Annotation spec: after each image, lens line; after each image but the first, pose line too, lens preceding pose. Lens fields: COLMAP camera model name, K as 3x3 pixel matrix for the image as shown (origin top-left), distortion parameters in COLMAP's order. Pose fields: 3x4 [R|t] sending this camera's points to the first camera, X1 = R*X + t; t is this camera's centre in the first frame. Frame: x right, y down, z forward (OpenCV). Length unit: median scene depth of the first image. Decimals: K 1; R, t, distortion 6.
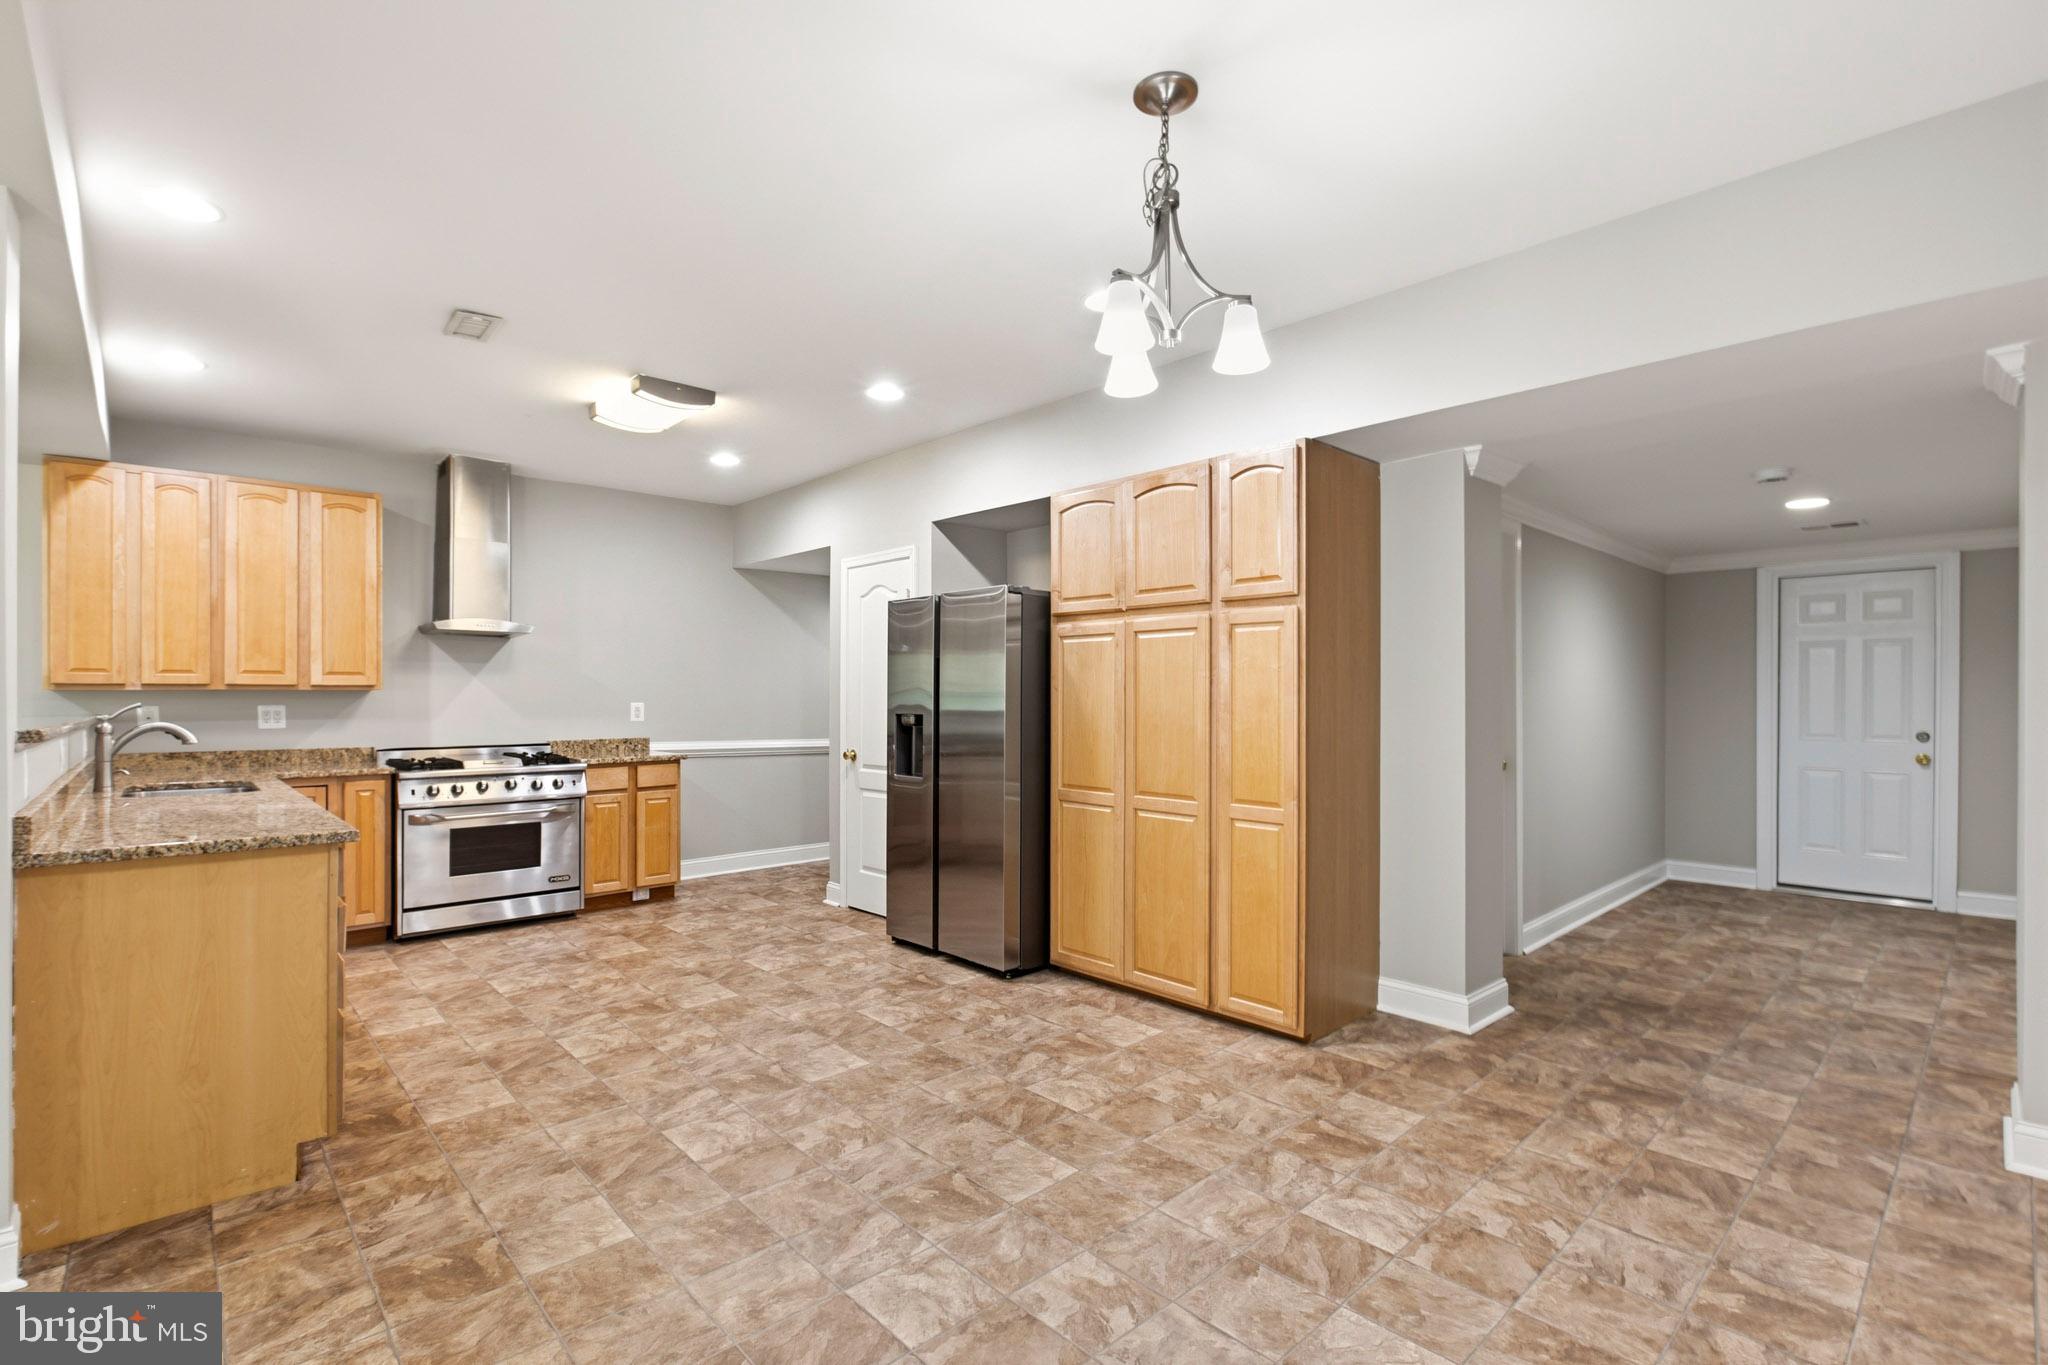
lens RADIAL K [[930.8, 0, 1033.3], [0, 930.8, 689.7], [0, 0, 1]] dist [-0.010253, 0.000614]
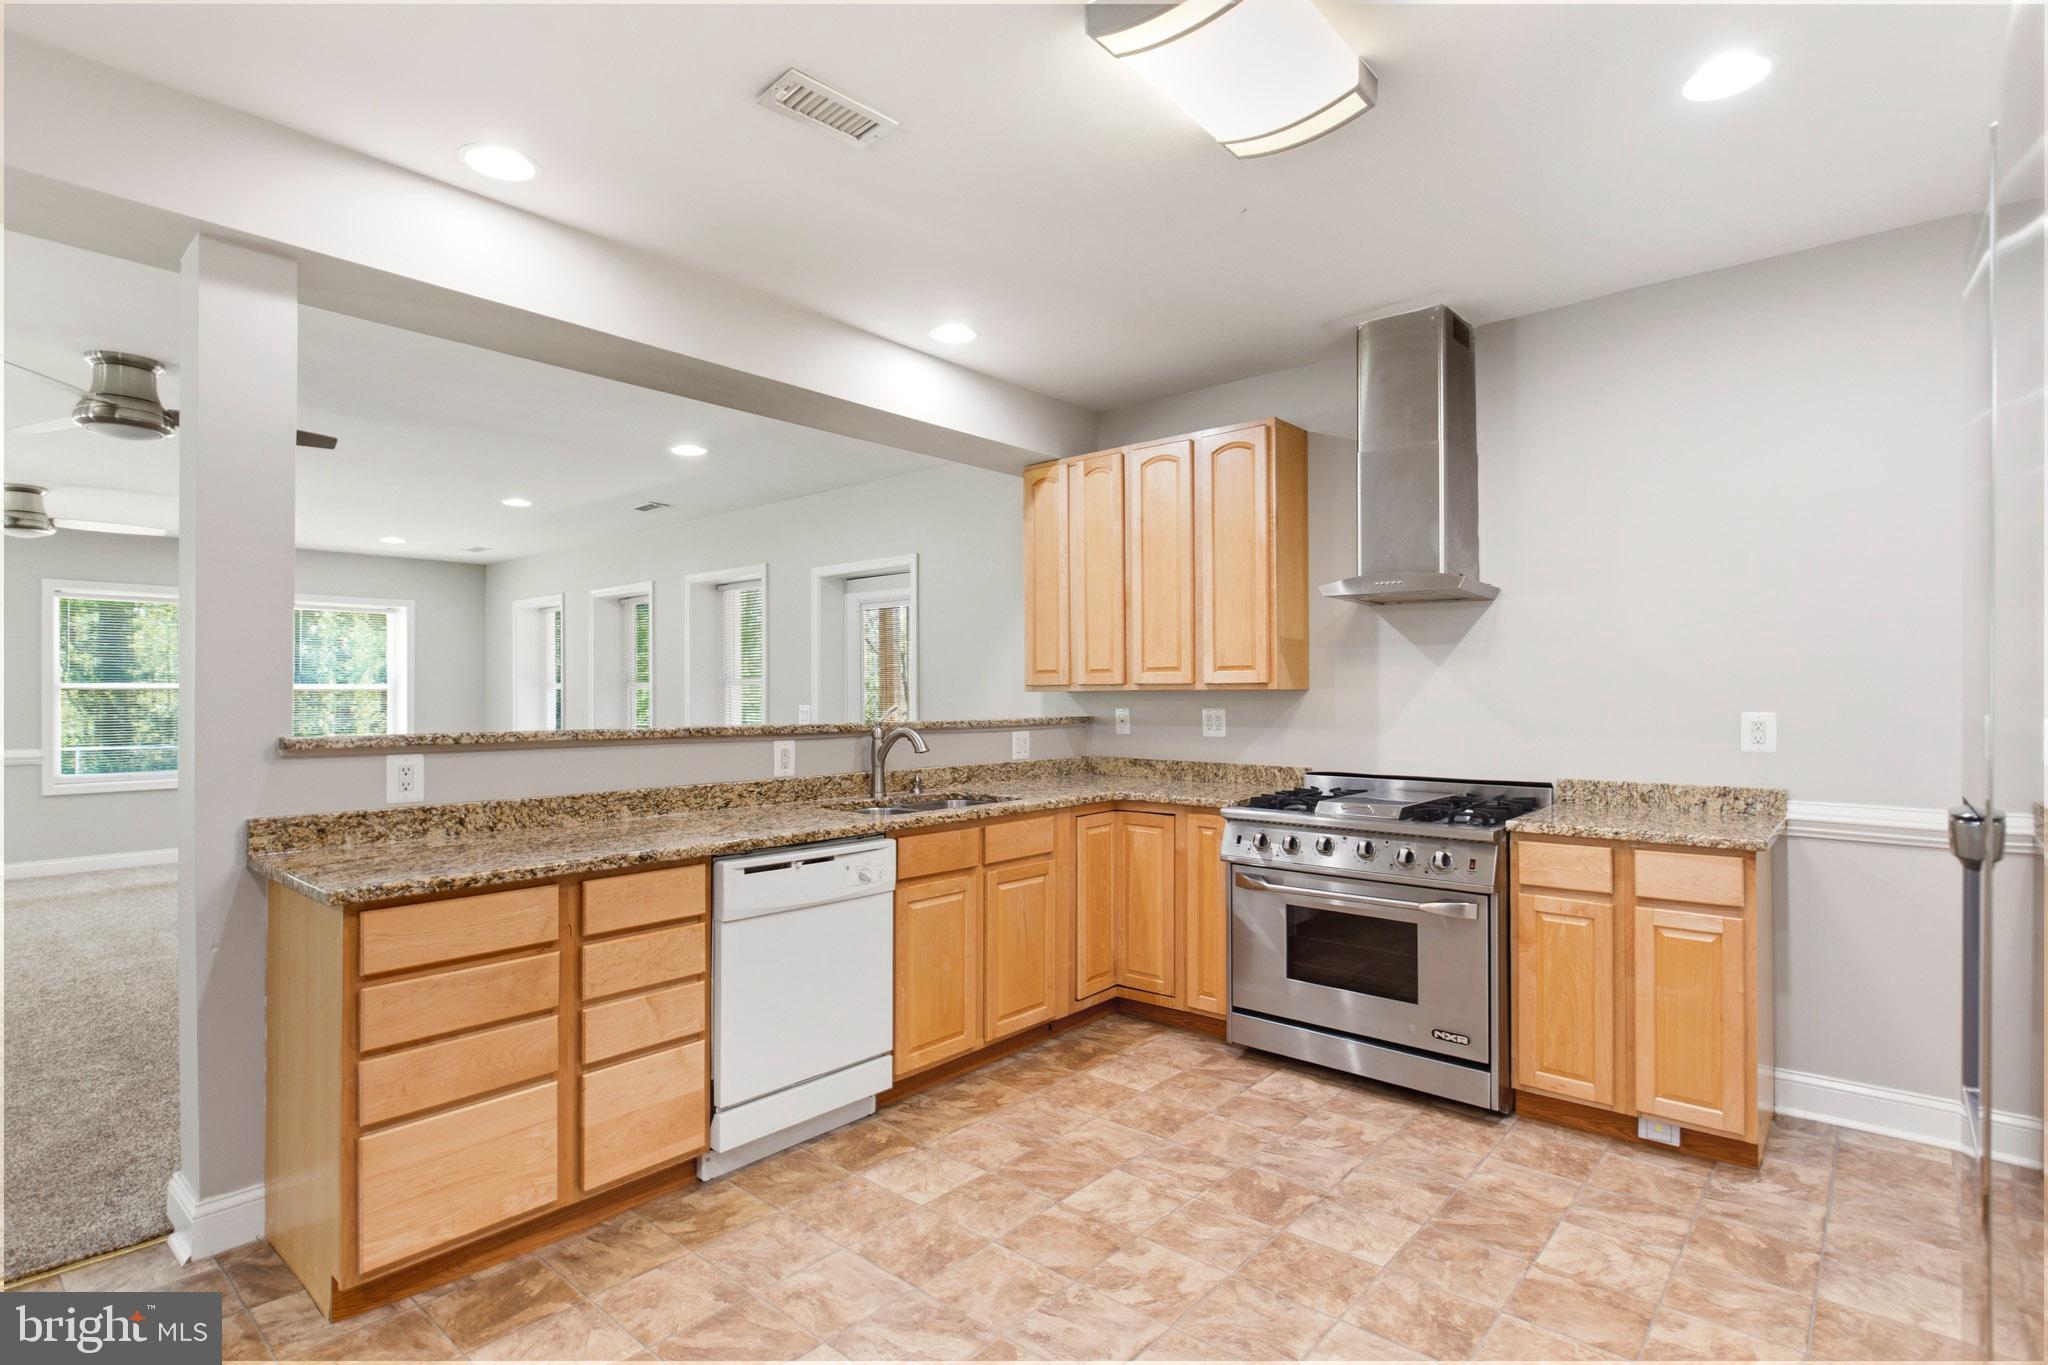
lens RADIAL K [[1013.2, 0, 1022.9], [0, 1013.2, 684.3], [0, 0, 1]] dist [0.003626, 0.000224]
pose [[0.088764, -0.008274, -0.996018, 0.062756], [0.009930, 0.999923, -0.007422, 0.000382], [0.996003, -0.009231, 0.088839, 0.781906]]
